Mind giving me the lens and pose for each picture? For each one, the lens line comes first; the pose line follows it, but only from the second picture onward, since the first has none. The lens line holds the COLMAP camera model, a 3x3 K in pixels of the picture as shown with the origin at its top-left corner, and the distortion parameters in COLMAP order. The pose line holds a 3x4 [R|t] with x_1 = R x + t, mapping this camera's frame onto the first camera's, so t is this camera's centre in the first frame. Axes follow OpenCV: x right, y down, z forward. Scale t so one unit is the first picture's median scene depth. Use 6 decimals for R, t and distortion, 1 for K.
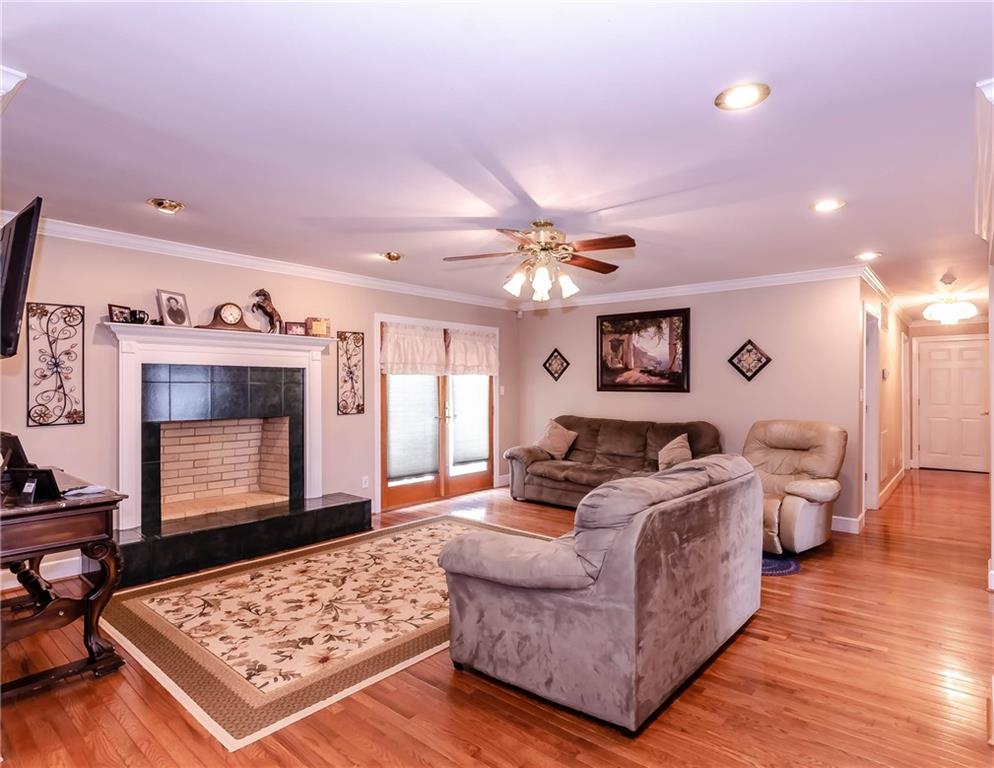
lens RADIAL K [[543.3, 0, 499.9], [0, 543.3, 386.7], [0, 0, 1]] dist [0.001147, 0.000236]
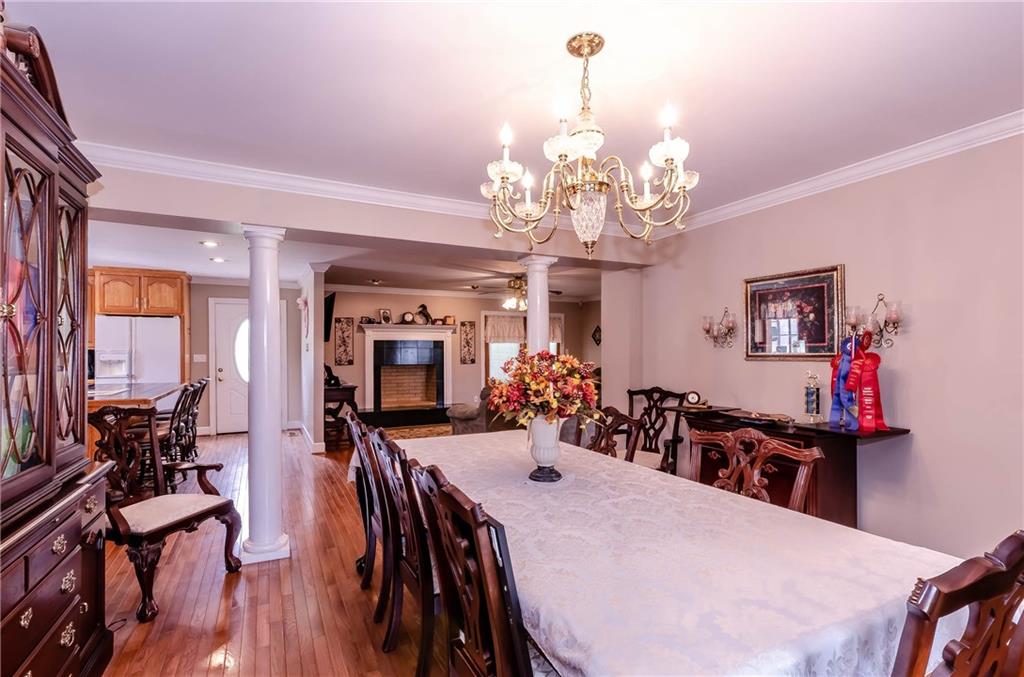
lens RADIAL K [[492.9, 0, 514.0], [0, 492.9, 344.8], [0, 0, 1]] dist [0.005152, 0.000017]
pose [[0.924391, -0.003007, -0.381433, 0.616236], [0.001582, 0.999991, -0.004050, -0.010956], [0.381442, 0.003140, 0.924387, -0.640570]]
